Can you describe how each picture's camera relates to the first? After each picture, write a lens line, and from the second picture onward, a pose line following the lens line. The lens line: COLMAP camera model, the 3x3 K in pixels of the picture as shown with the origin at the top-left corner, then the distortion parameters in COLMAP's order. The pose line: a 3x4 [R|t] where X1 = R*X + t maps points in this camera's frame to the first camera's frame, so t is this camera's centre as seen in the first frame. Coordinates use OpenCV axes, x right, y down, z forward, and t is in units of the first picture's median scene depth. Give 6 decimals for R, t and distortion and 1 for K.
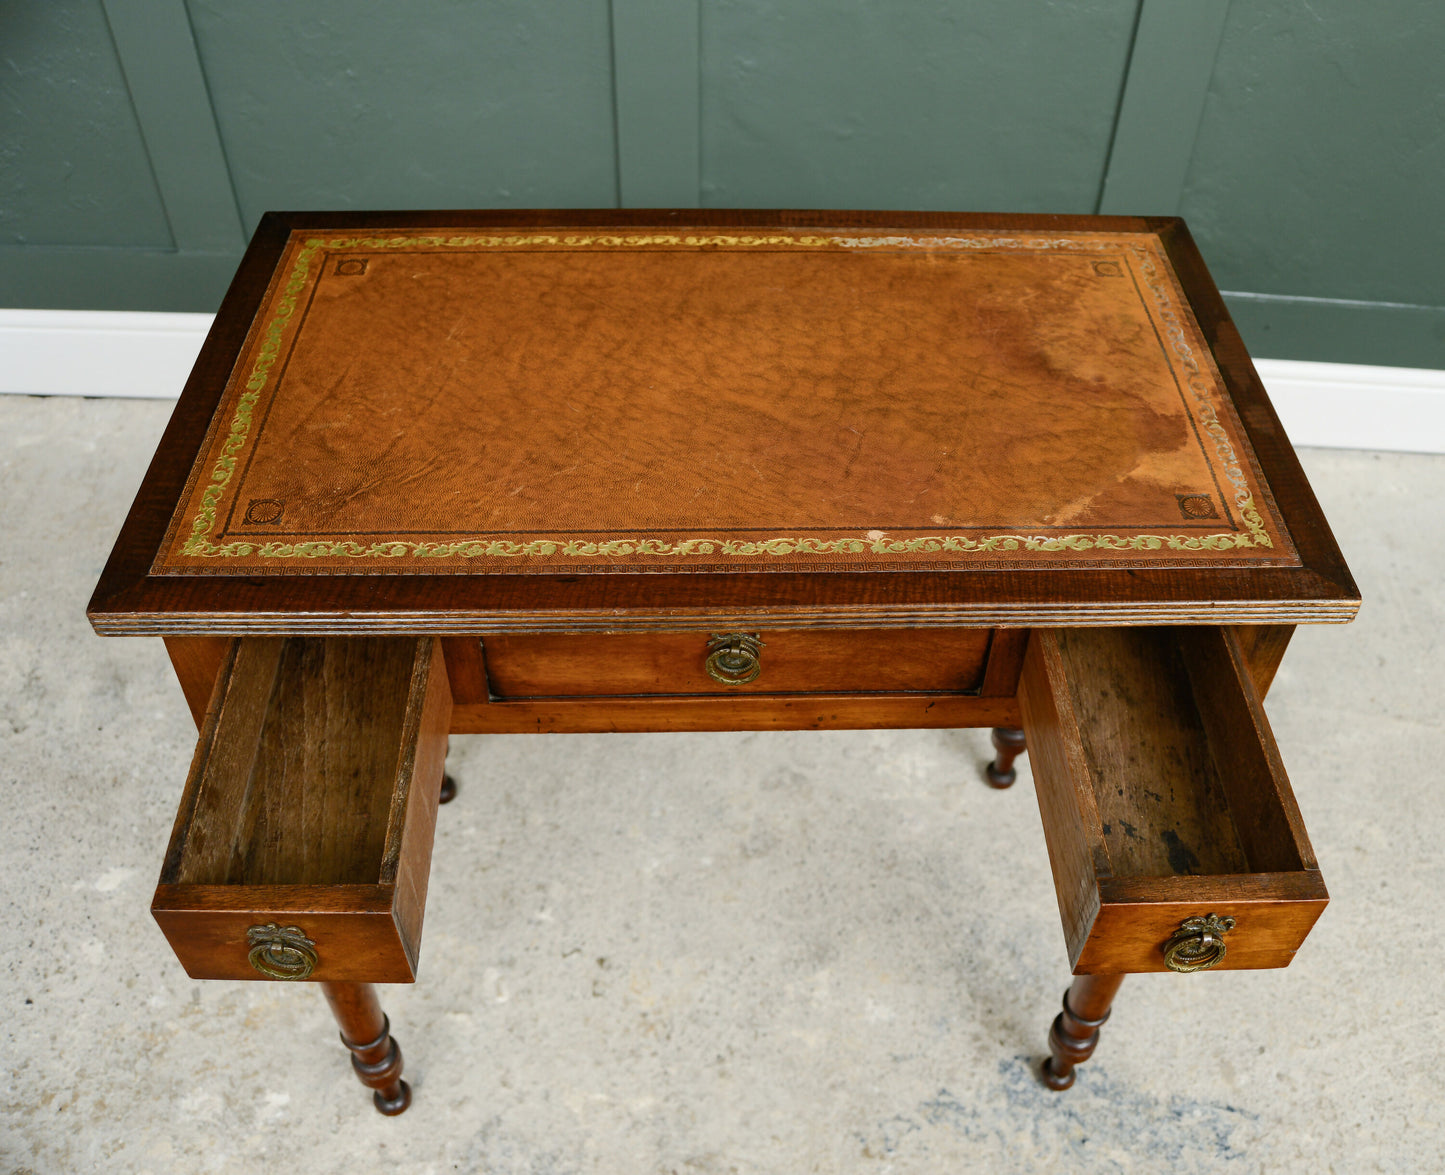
lens RADIAL K [[1383.1, 0, 794.7], [0, 1383.1, 585.5], [0, 0, 1]] dist [-0.162321, 0.137060]
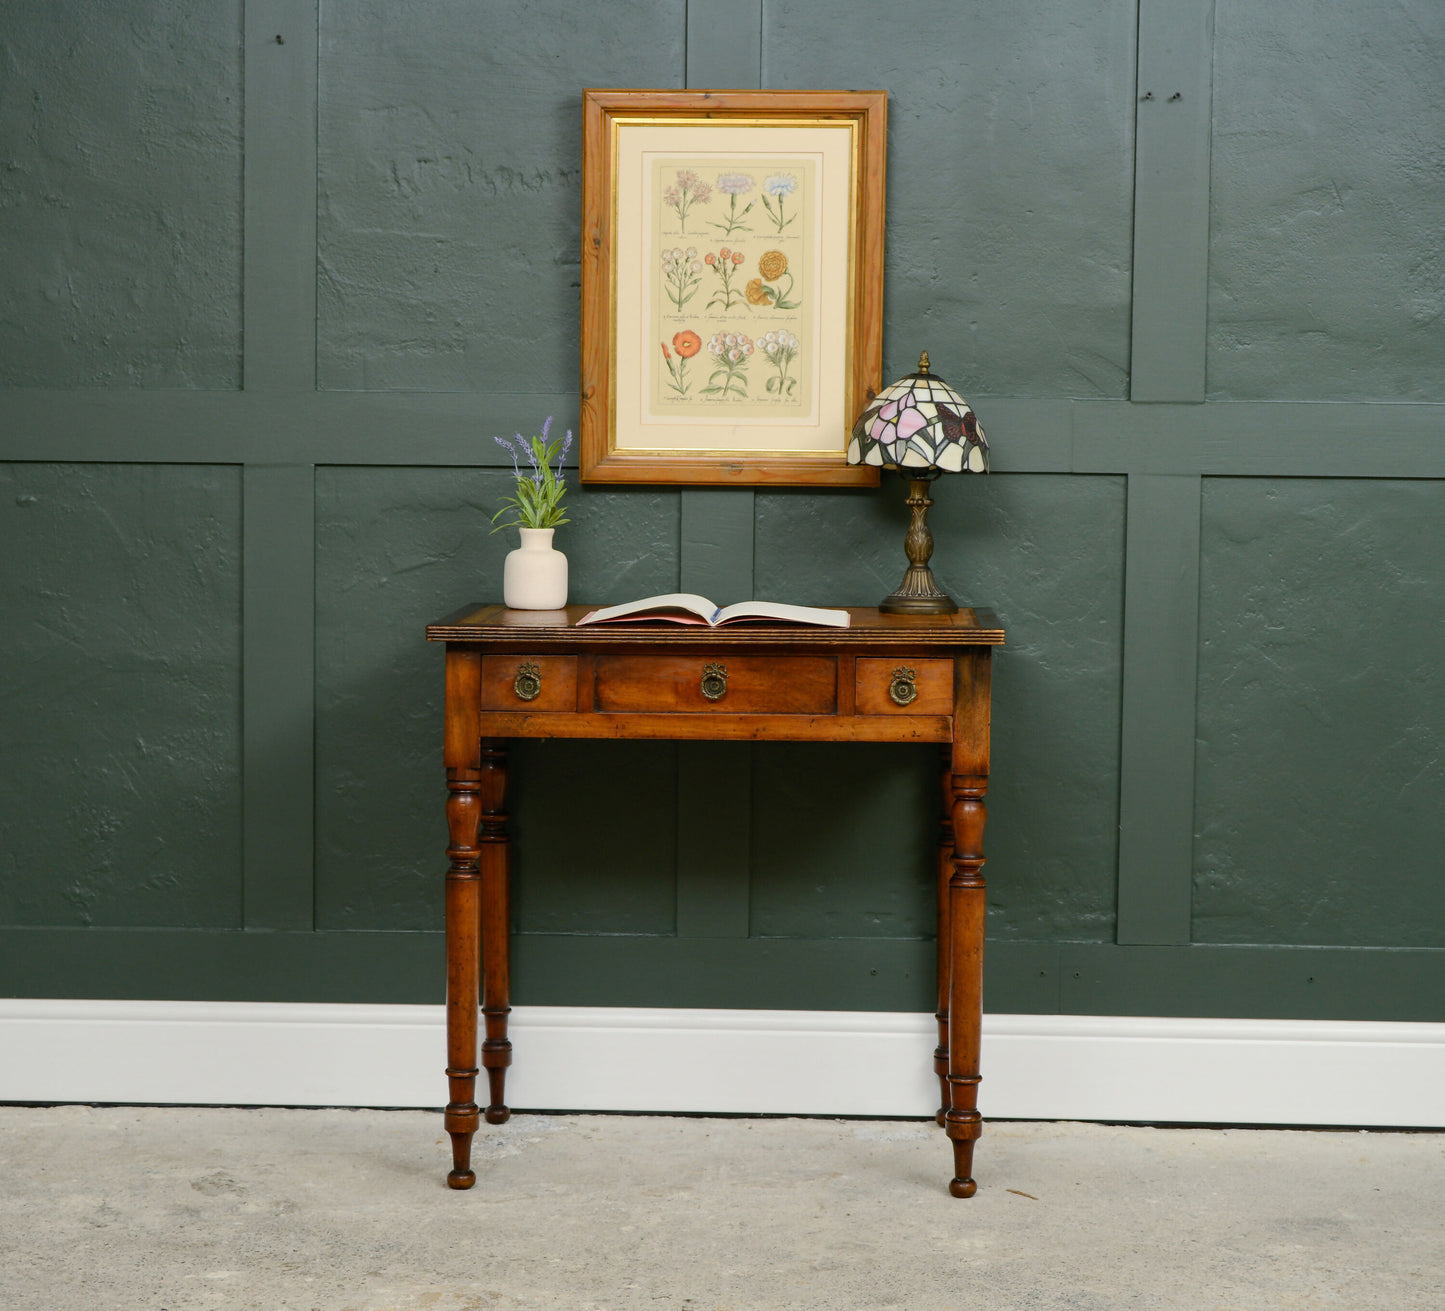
lens RADIAL K [[3062.5, 0, 681.5], [0, 3062.5, 654.5], [0, 0, 1]] dist [-0.002970, 0.006525]
pose [[0.993930, -0.025544, -0.107003, 0.365697], [-0.050170, 0.760384, -0.647533, 2.733688], [0.097904, 0.648971, 0.754487, -2.290946]]
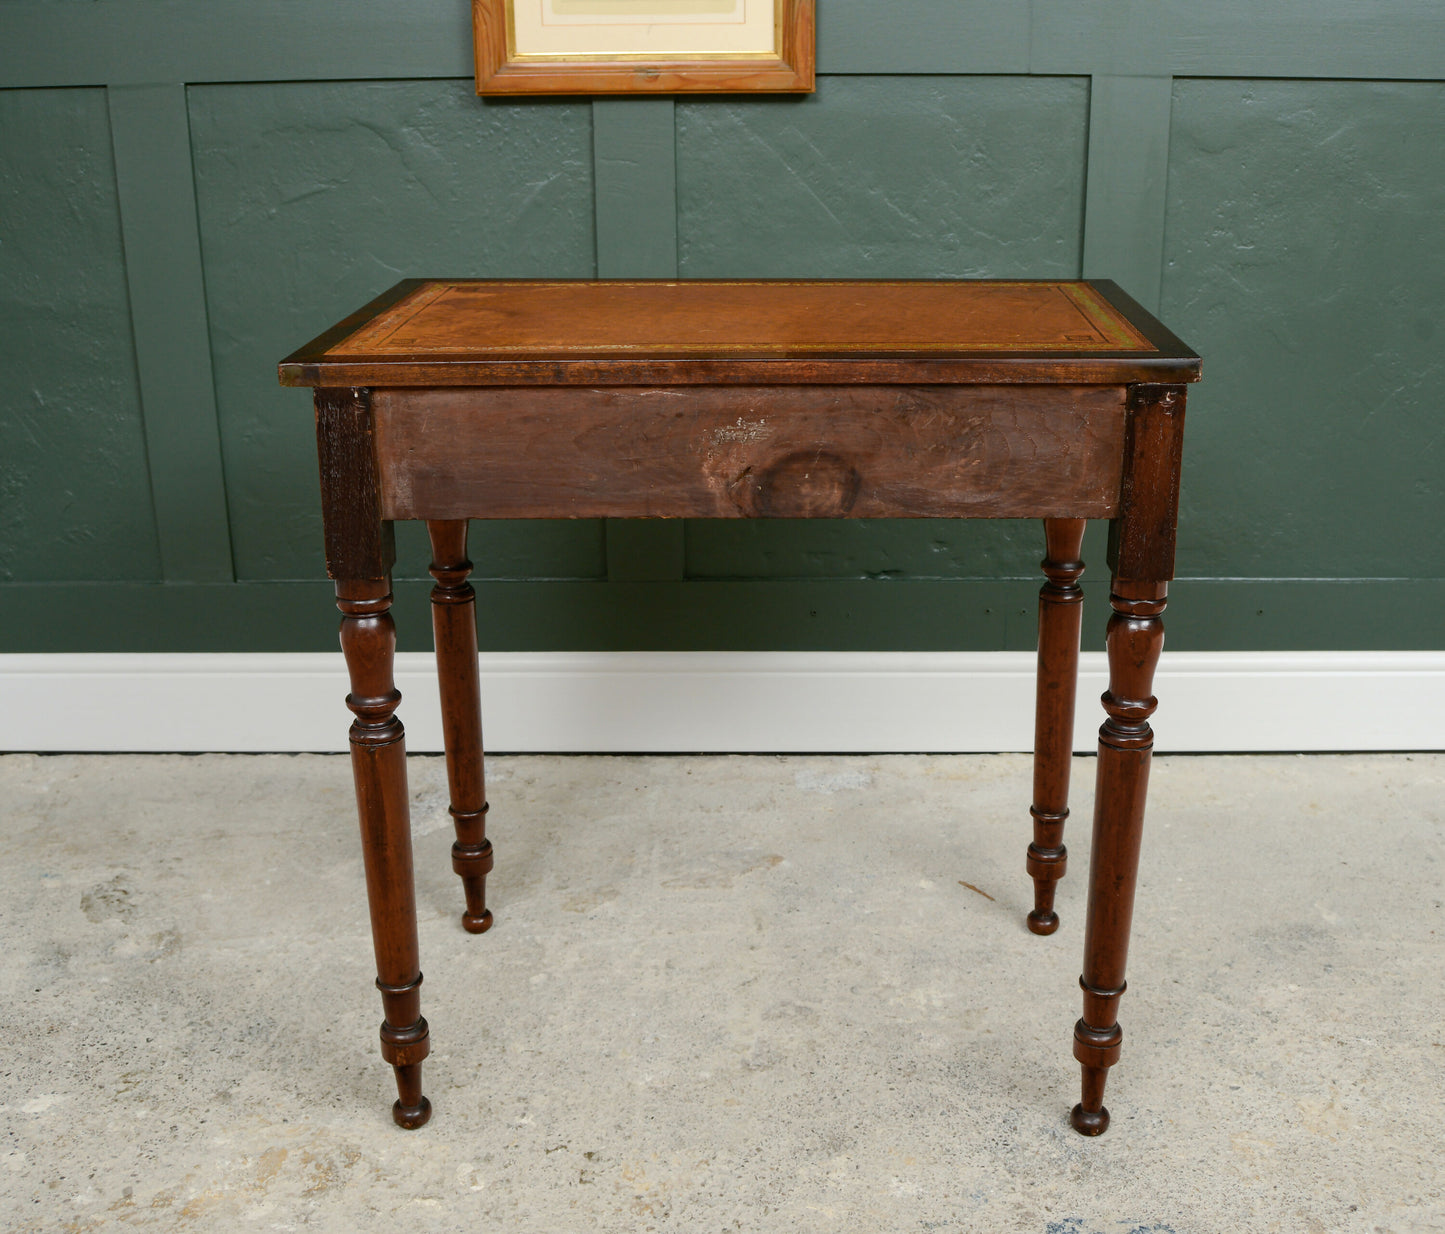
lens RADIAL K [[1671.5, 0, 752.3], [0, 1671.5, 608.8], [0, 0, 1]] dist [-0.120484, 0.077734]
pose [[0.995994, -0.022818, -0.086465, 0.267661], [-0.016924, 0.901326, -0.432812, 1.121746], [0.087809, 0.432541, 0.897328, -0.639114]]
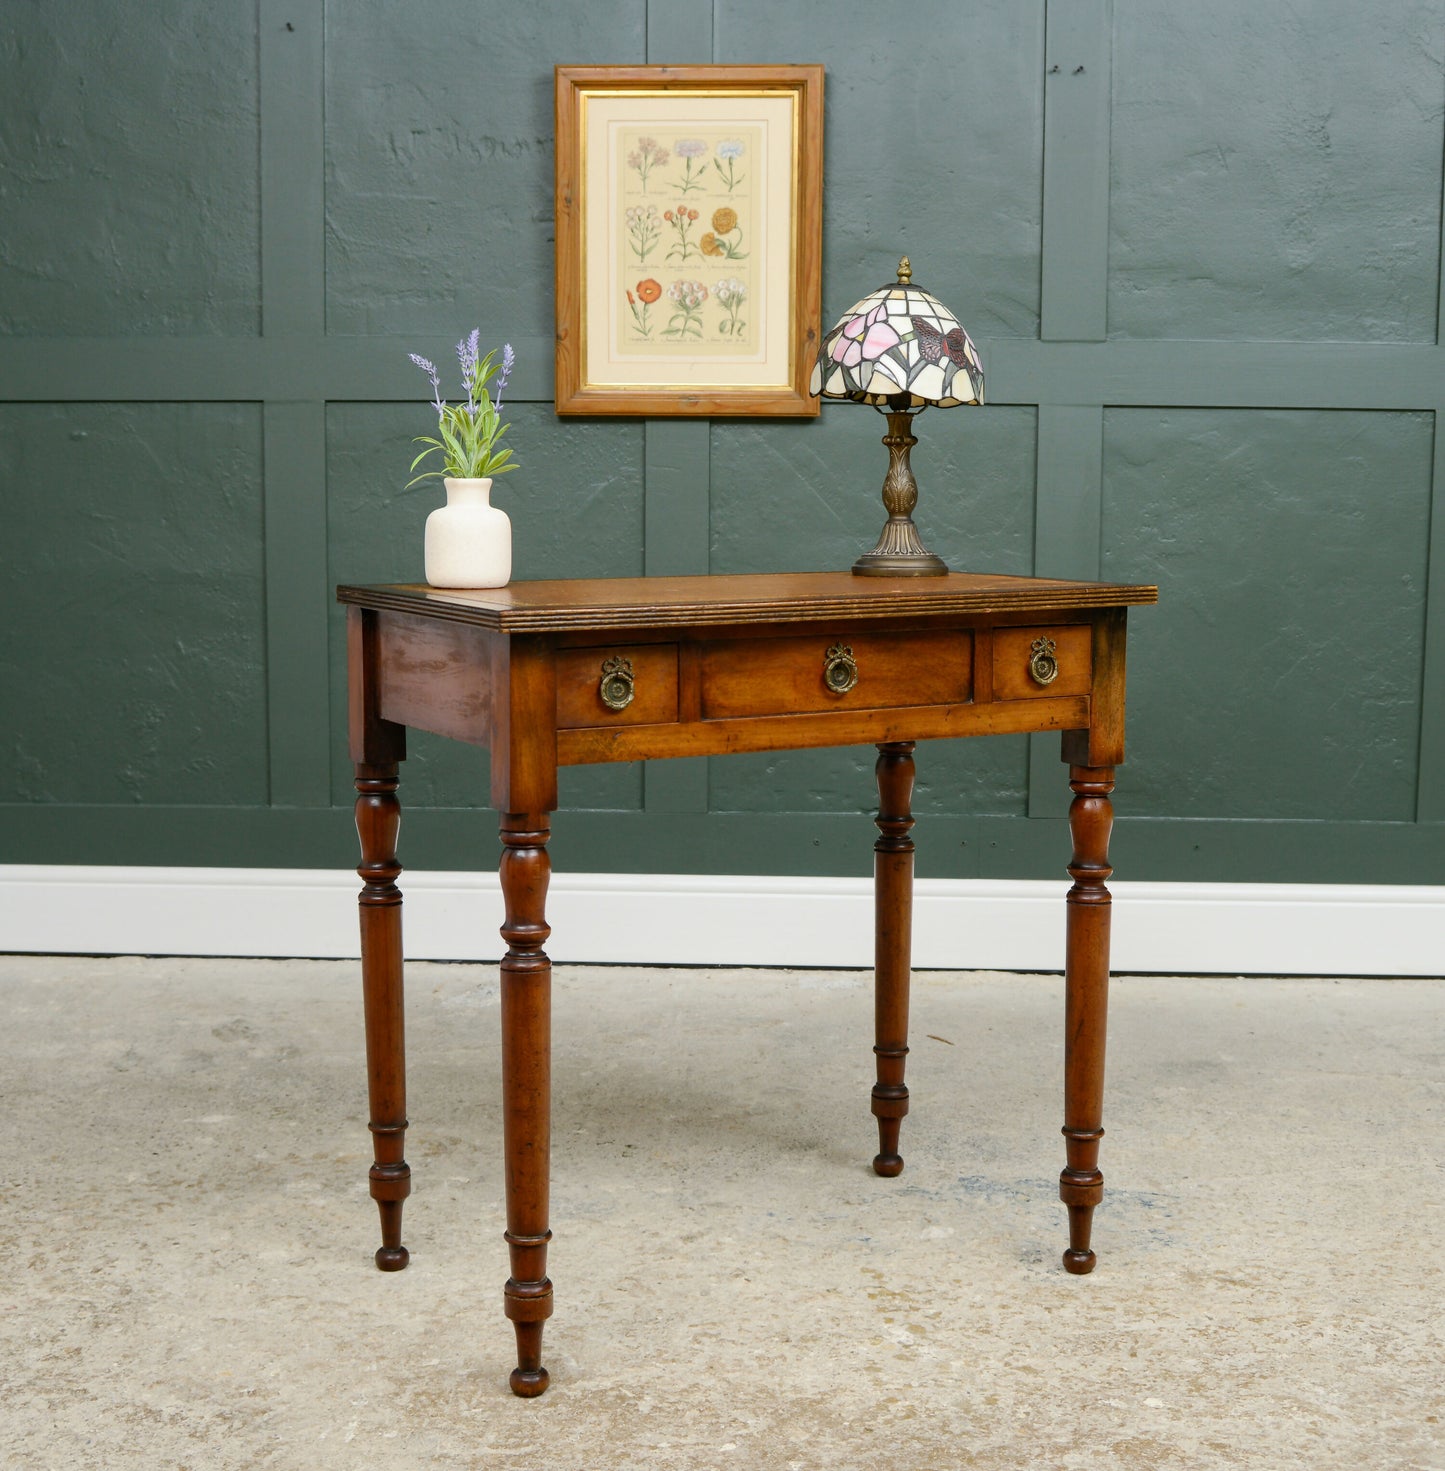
lens RADIAL K [[2251.2, 0, 706.7], [0, 2251.2, 701.9], [0, 0, 1]] dist [-0.102581, 0.047406]
pose [[0.992227, -0.023436, -0.122215, 0.441240], [-0.055939, 0.793286, -0.606273, 2.263248], [0.111160, 0.608397, 0.785809, -1.685464]]
